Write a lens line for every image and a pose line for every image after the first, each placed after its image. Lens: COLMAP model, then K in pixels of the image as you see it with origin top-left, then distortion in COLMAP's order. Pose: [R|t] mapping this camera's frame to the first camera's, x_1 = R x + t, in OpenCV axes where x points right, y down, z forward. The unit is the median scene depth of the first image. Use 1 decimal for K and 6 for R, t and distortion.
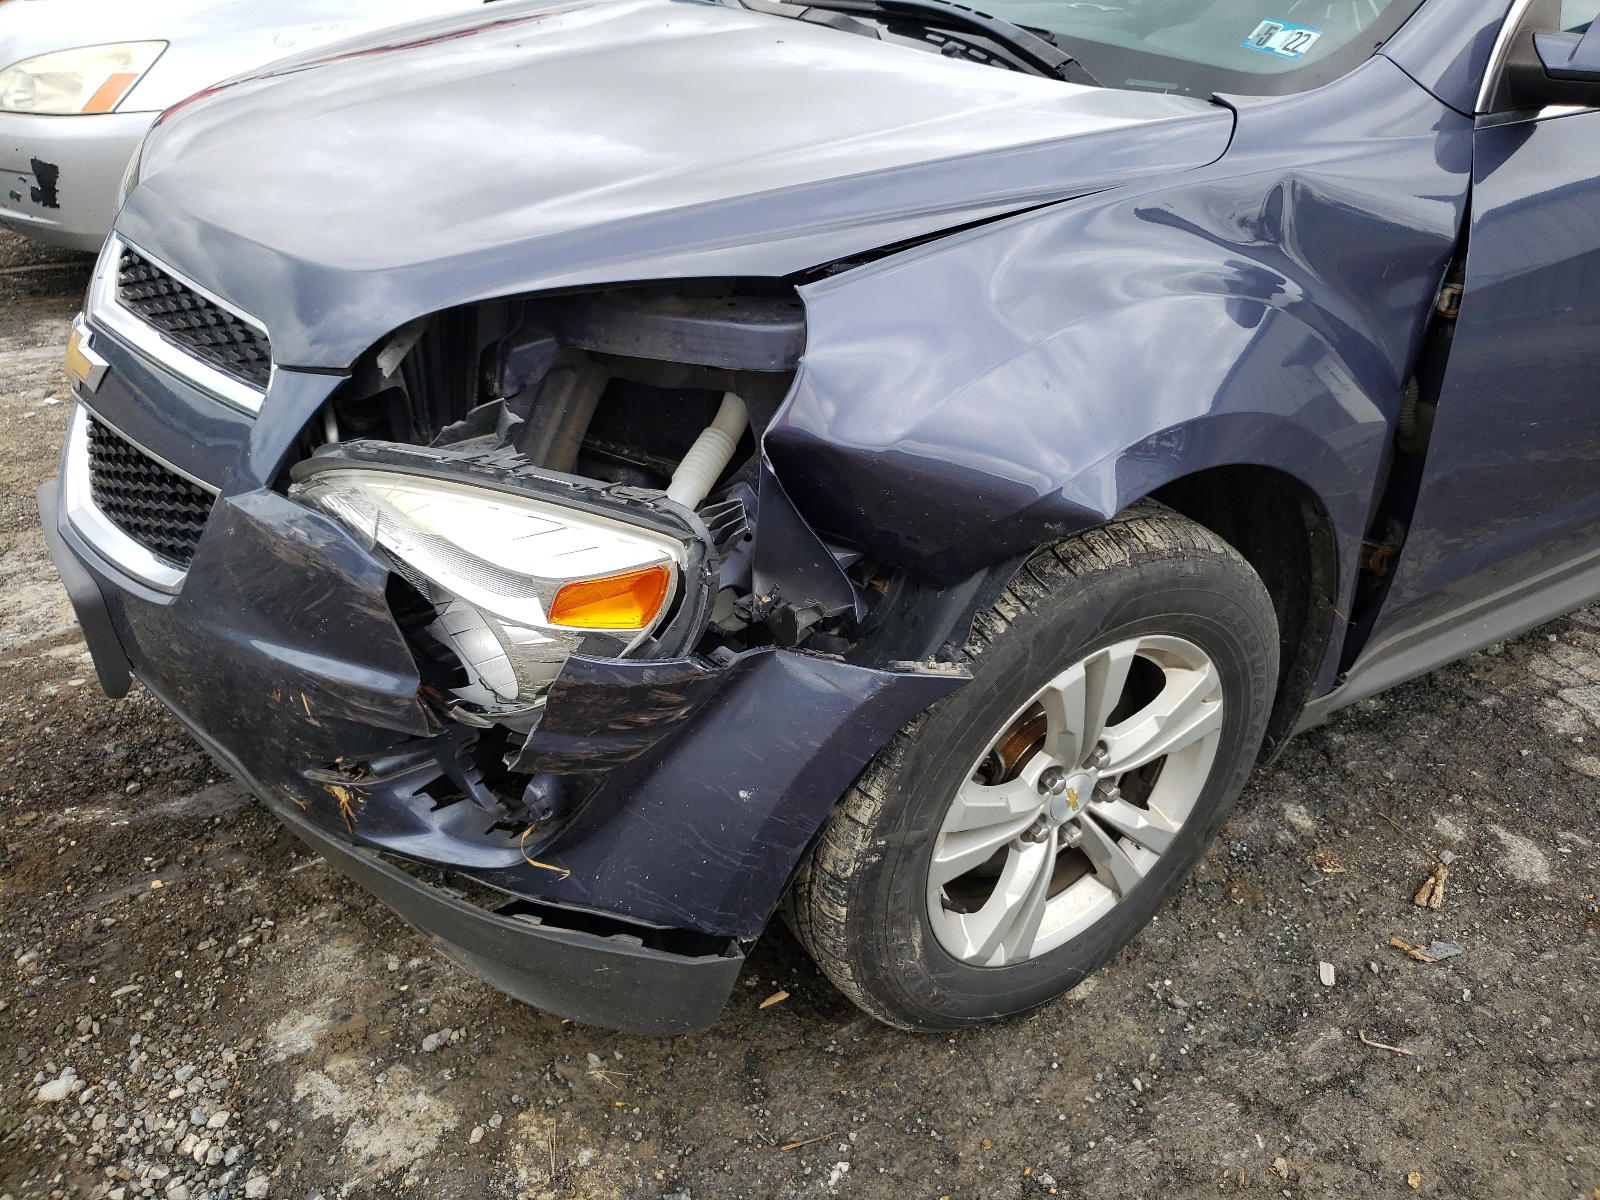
lens RADIAL K [[1273.7, 0, 810.6], [0, 1273.7, 563.5], [0, 0, 1]] dist [0.010722, 0.005132]
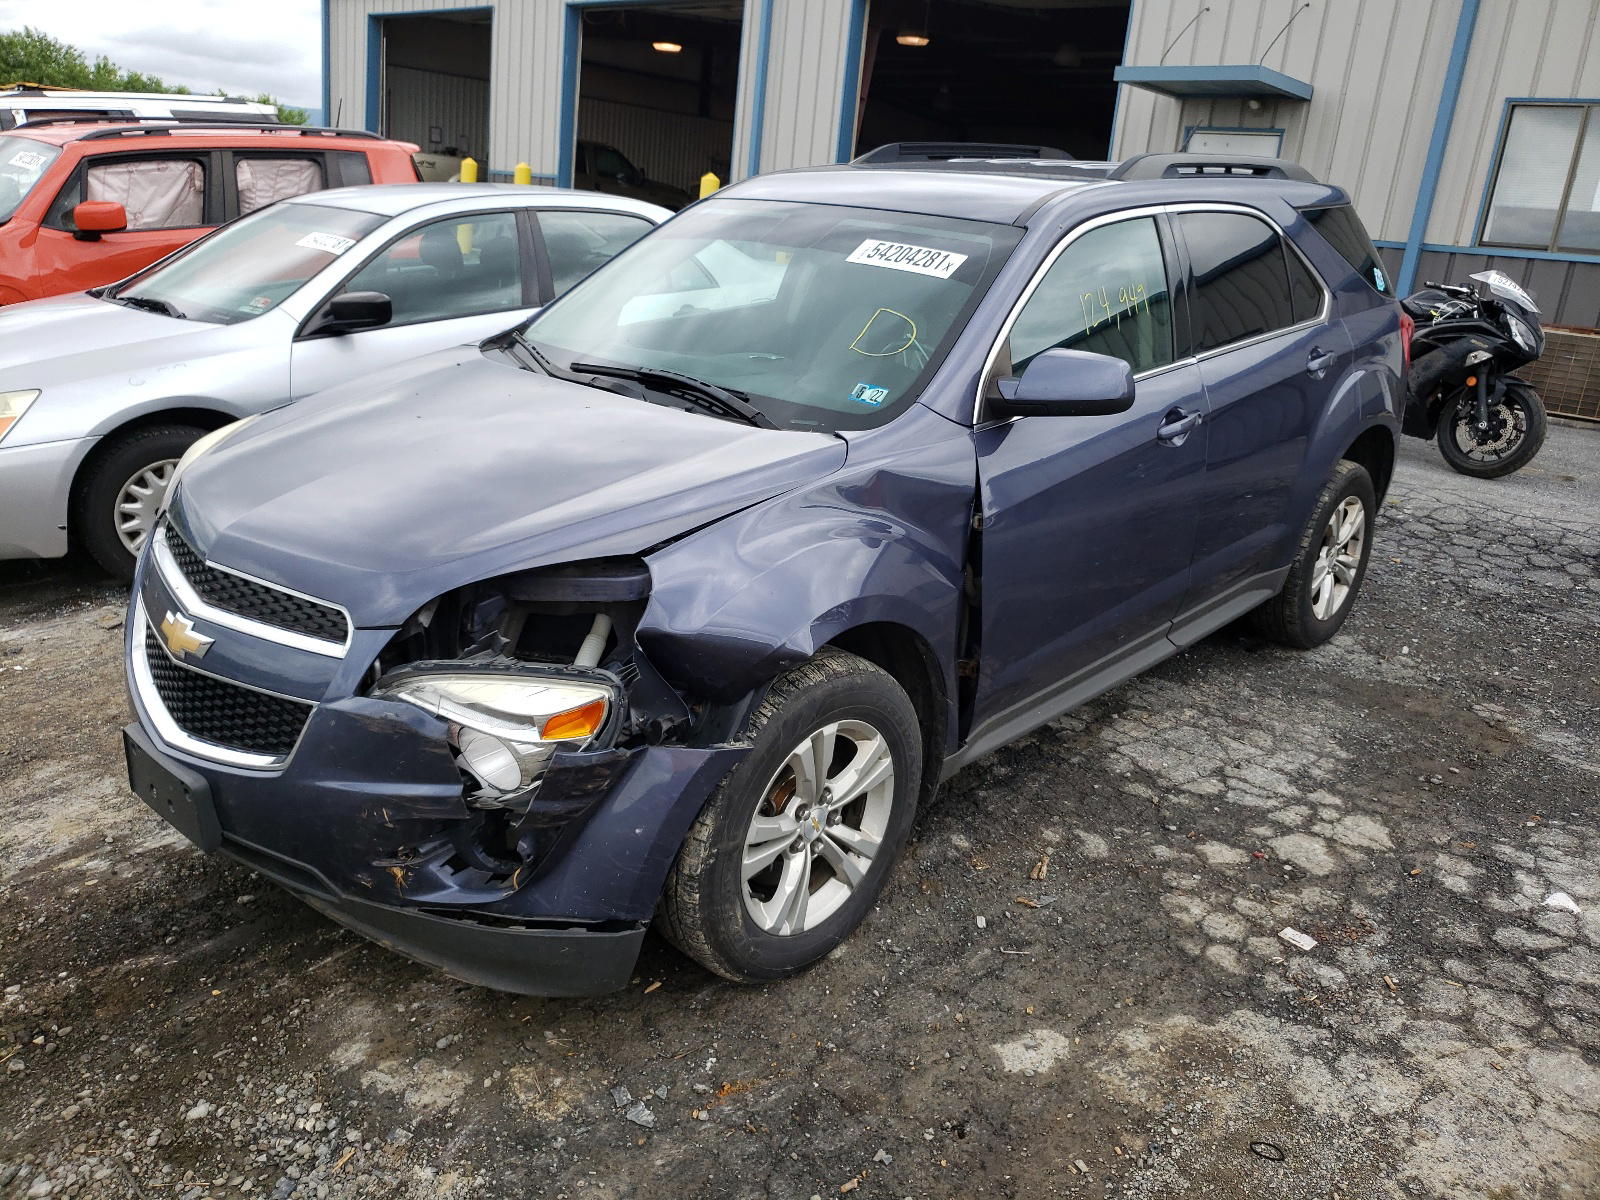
lens RADIAL K [[1273.7, 0, 810.6], [0, 1273.7, 563.5], [0, 0, 1]] dist [0.010722, 0.005132]
pose [[0.970171, -0.101804, 0.220011, -0.149114], [0.135062, 0.980636, -0.141812, 0.083202], [-0.201314, 0.167297, 0.965134, -0.743157]]
